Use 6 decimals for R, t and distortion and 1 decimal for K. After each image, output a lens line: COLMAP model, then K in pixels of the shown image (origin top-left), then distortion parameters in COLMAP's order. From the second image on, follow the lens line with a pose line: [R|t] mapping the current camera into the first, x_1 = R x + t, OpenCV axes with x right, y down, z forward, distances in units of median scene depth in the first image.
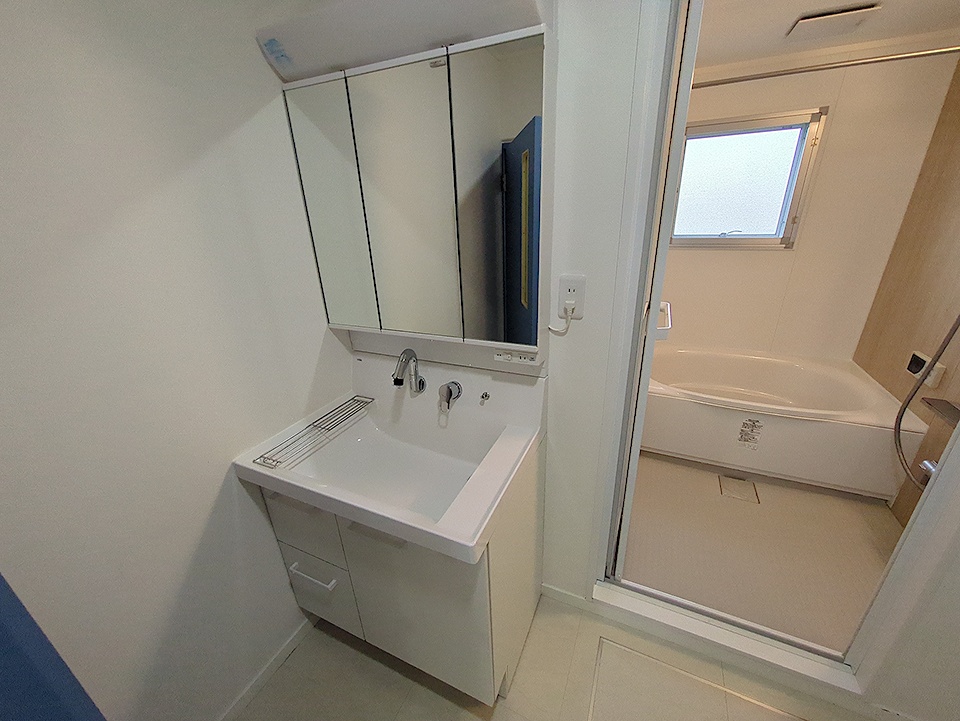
lens RADIAL K [[380.6, 0, 481.5], [0, 380.6, 361.7], [0, 0, 1]] dist [-0.006143, 0.005362]
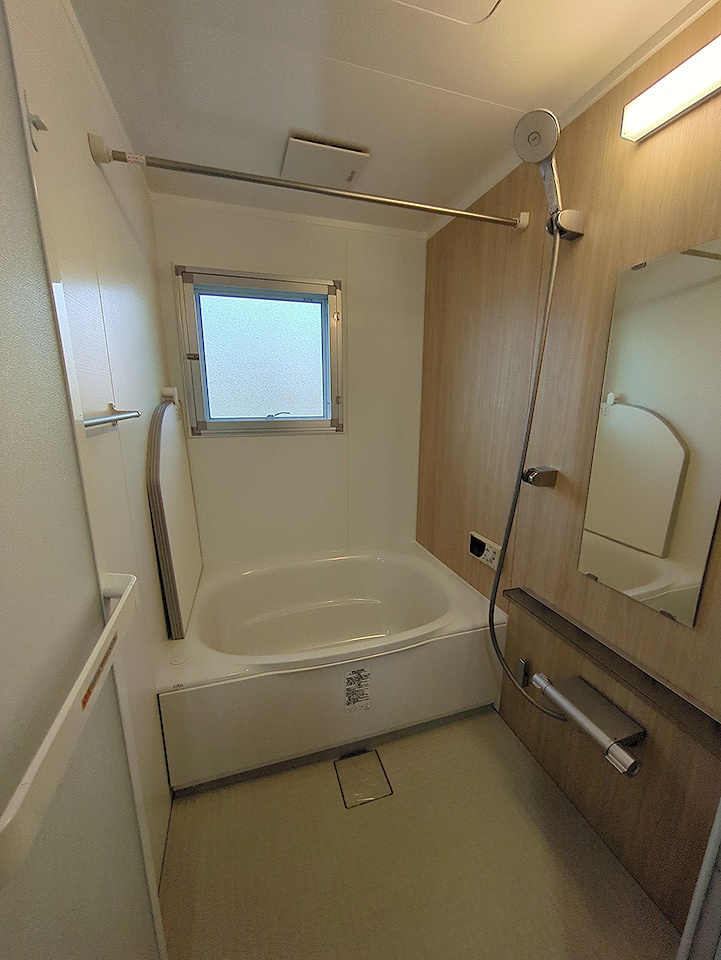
lens RADIAL K [[380.6, 0, 355.9], [0, 380.6, 481.1], [0, 0, 1]] dist [-0.006143, 0.005362]
pose [[0.748397, -0.107251, 0.654522, 0.285122], [0.224038, 0.969714, -0.097271, -0.106187], [-0.624267, 0.219435, 0.749759, 0.390560]]
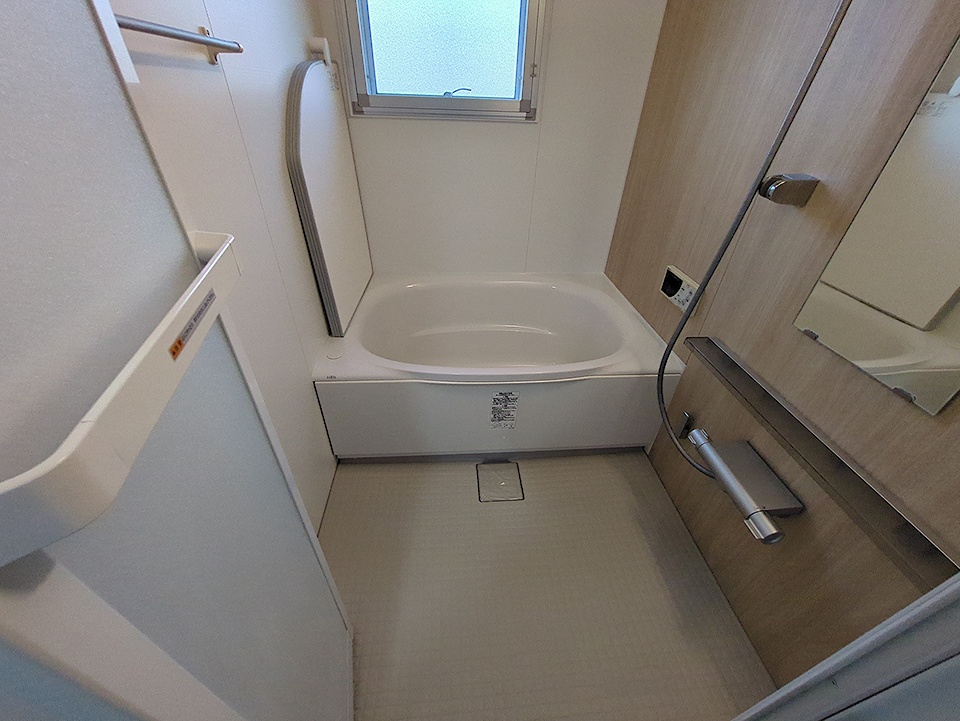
lens RADIAL K [[380.6, 0, 481.5], [0, 380.6, 361.7], [0, 0, 1]] dist [-0.006143, 0.005362]
pose [[0.872619, -0.222156, 0.434952, 0.377456], [0.119477, 0.960602, 0.250936, -0.069972], [-0.473562, -0.167004, 0.864782, 0.423252]]
